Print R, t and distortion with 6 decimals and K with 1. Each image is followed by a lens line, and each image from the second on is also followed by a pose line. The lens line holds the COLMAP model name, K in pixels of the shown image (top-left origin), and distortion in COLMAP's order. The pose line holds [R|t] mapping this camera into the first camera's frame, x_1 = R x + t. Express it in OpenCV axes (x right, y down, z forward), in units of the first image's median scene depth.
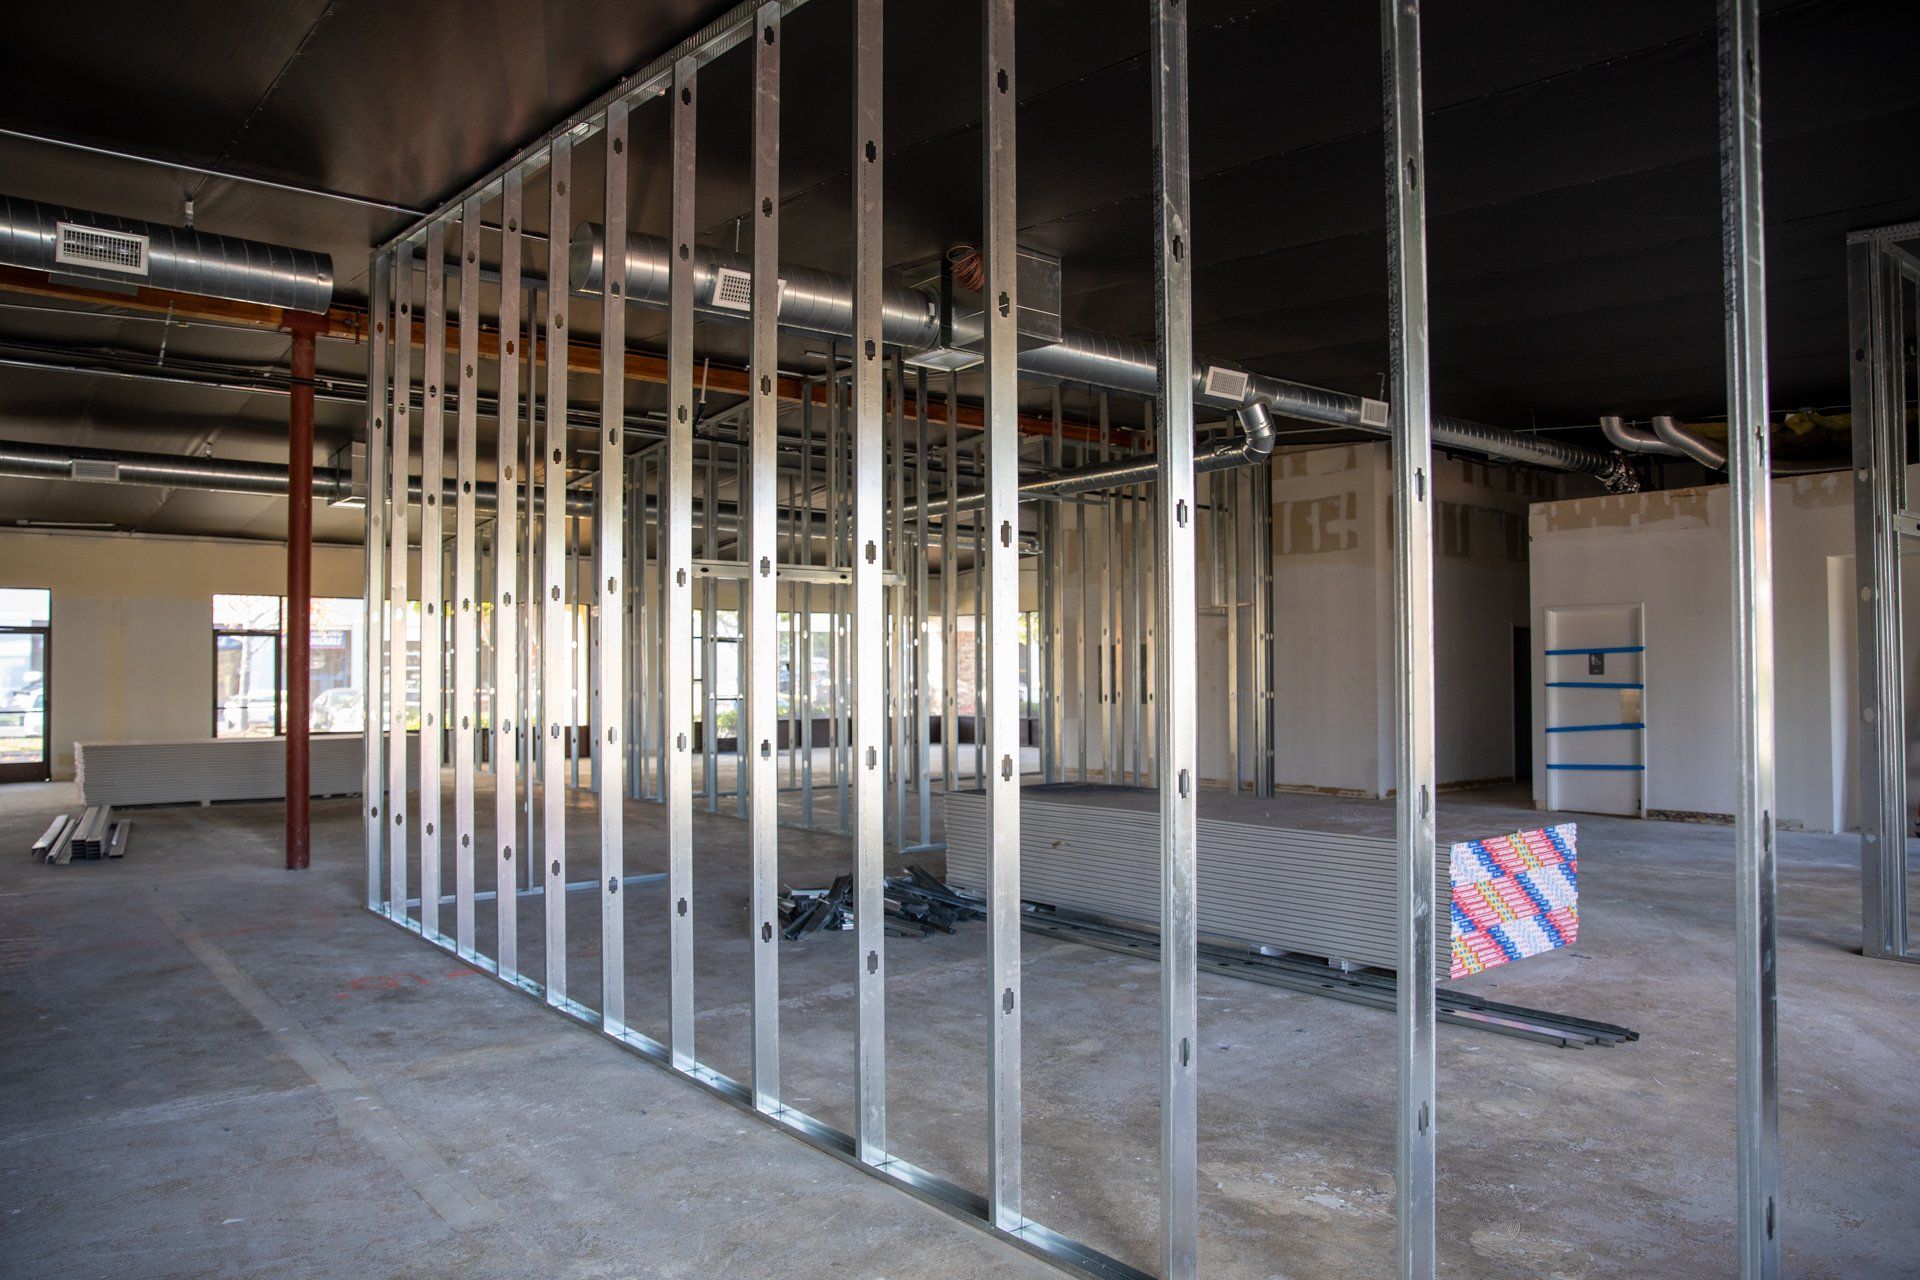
lens RADIAL K [[1353.8, 0, 960.0], [0, 1353.8, 640.0], [0, 0, 1]] dist [-0.118308, 0.101602]
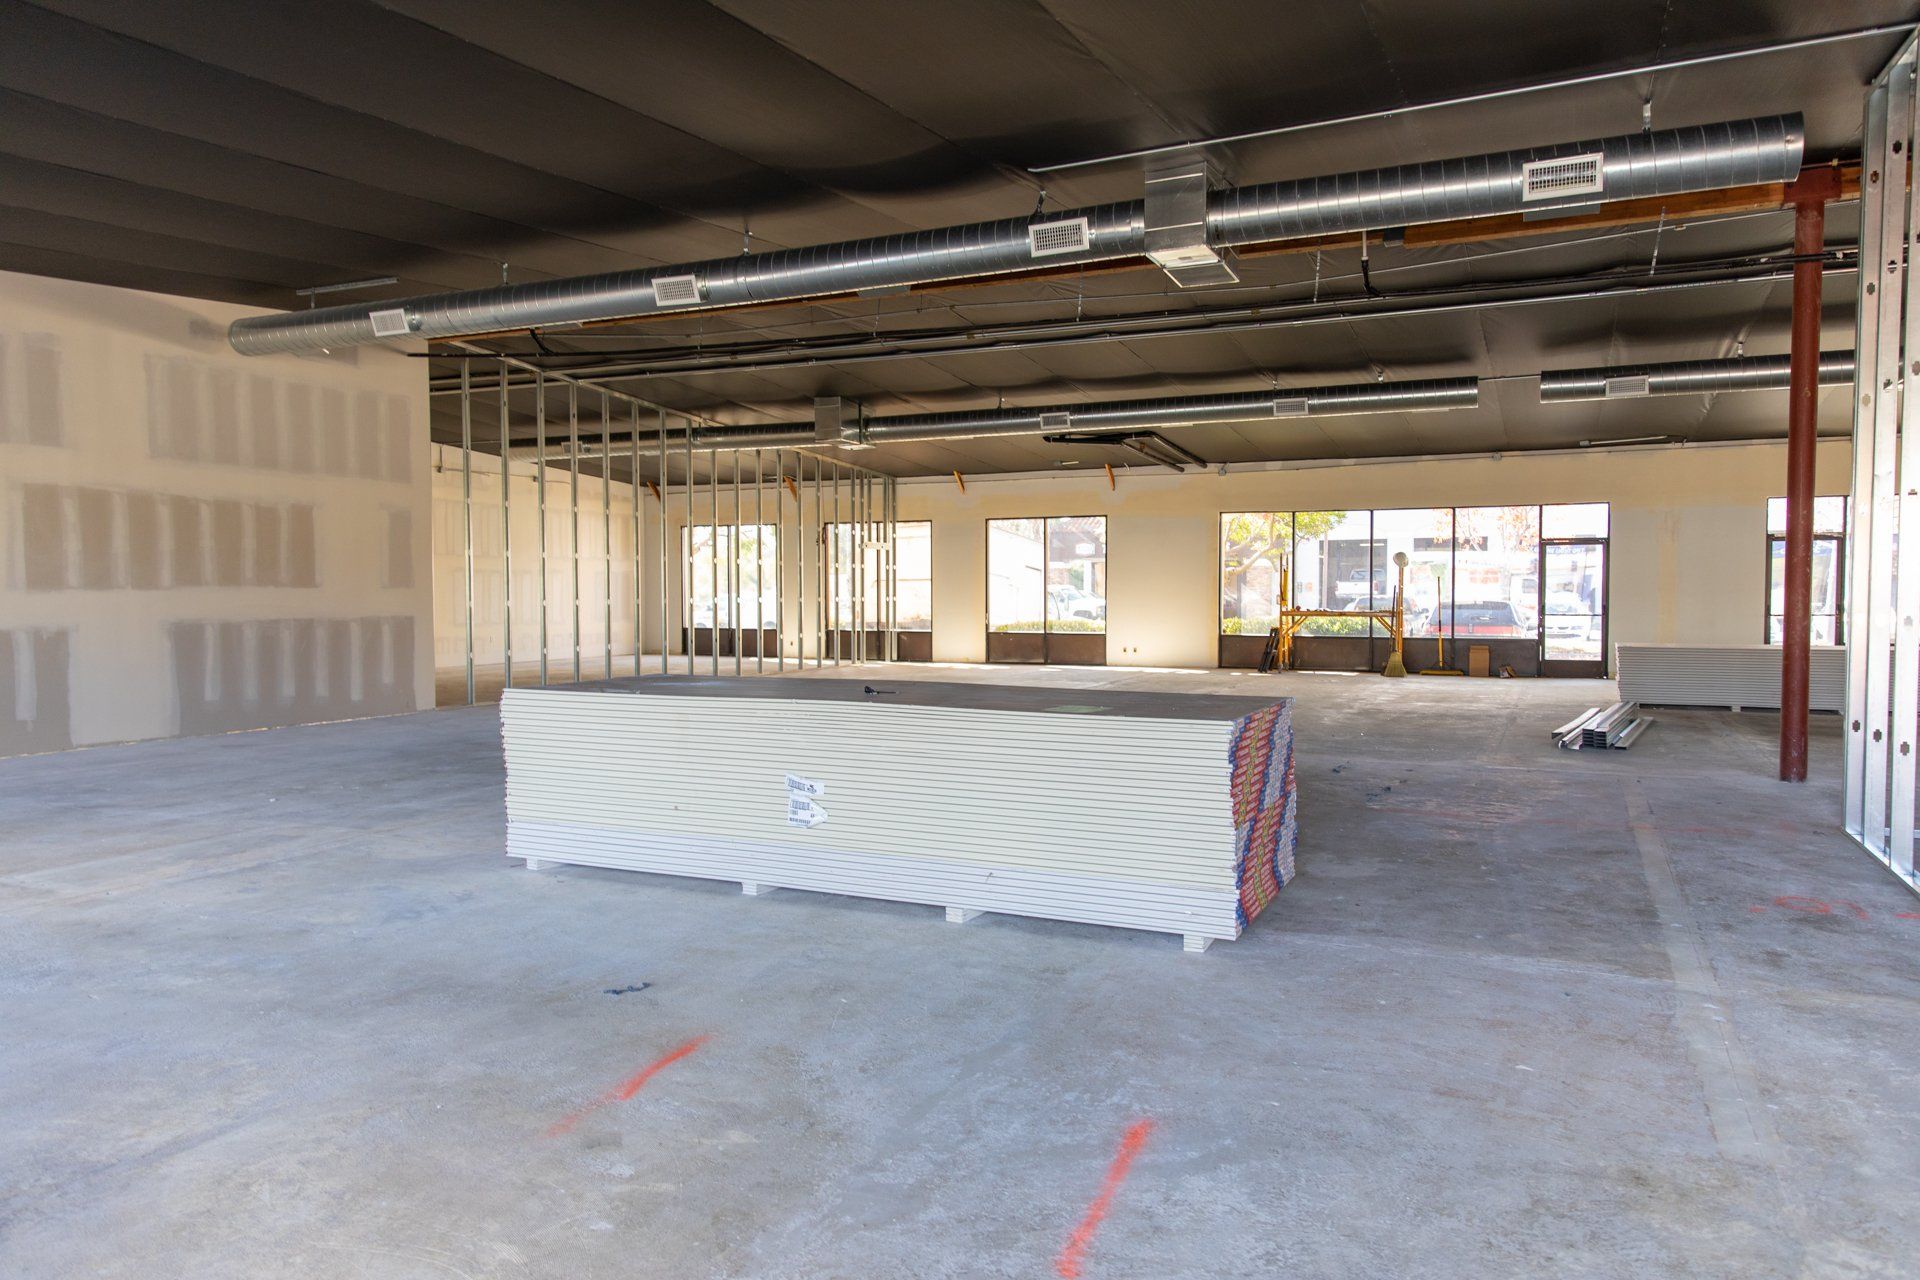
lens RADIAL K [[1300.3, 0, 960.0], [0, 1300.3, 640.0], [0, 0, 1]] dist [0.050461, 0.000308]
pose [[0.455481, 0.040241, -0.889336, 0.100436], [0.020064, 0.998260, 0.055446, 0.009804], [0.890020, -0.043098, 0.453881, 0.052266]]
